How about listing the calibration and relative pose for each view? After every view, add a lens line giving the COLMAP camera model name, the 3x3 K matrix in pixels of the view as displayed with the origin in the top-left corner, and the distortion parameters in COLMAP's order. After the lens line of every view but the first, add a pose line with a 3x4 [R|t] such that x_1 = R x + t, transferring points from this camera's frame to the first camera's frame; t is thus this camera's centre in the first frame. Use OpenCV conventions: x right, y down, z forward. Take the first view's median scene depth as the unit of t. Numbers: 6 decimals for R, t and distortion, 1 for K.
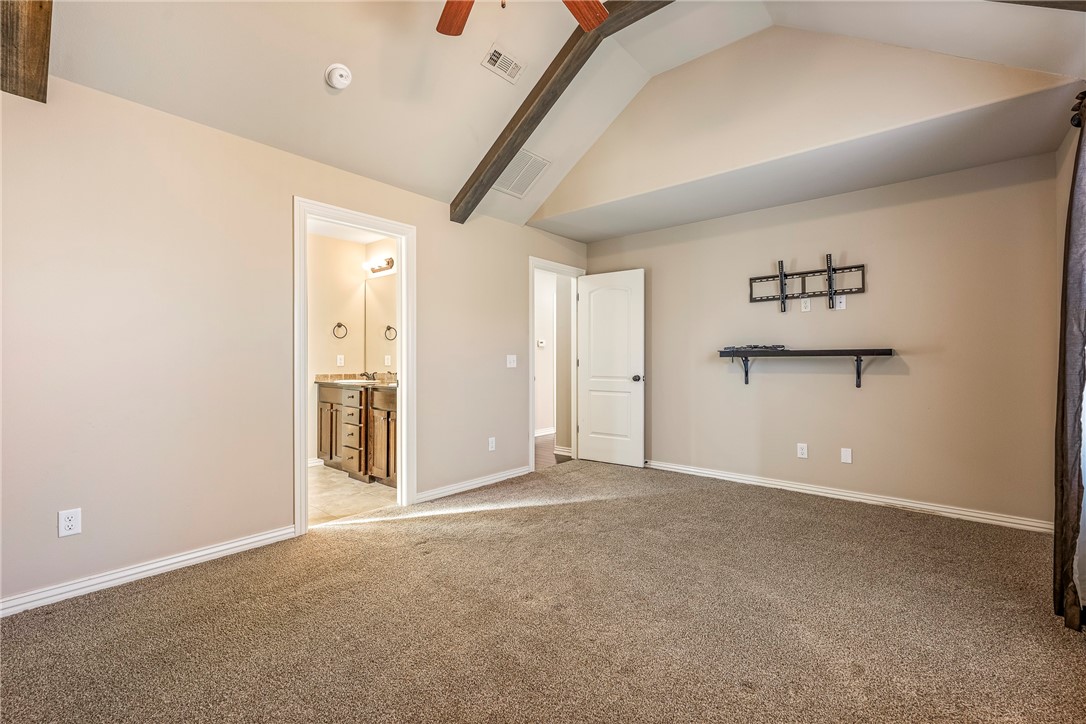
lens RADIAL K [[462.2, 0, 543.0], [0, 462.2, 362.0], [0, 0, 1]] dist [-0.001223, 0.000022]
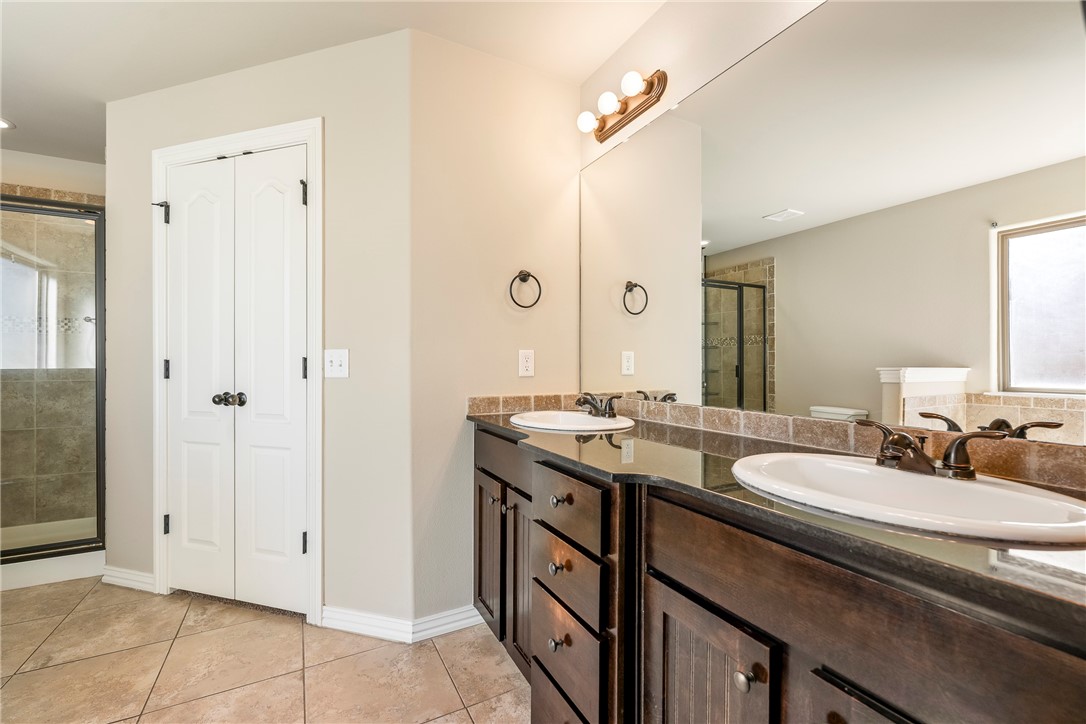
lens RADIAL K [[475.4, 0, 543.0], [0, 475.4, 362.0], [0, 0, 1]] dist [-0.000843, -0.000090]
pose [[0.928732, -0.005251, -0.370713, -0.274697], [0.002660, 0.999968, -0.007499, -0.000903], [0.370741, 0.005979, 0.928717, 0.628367]]
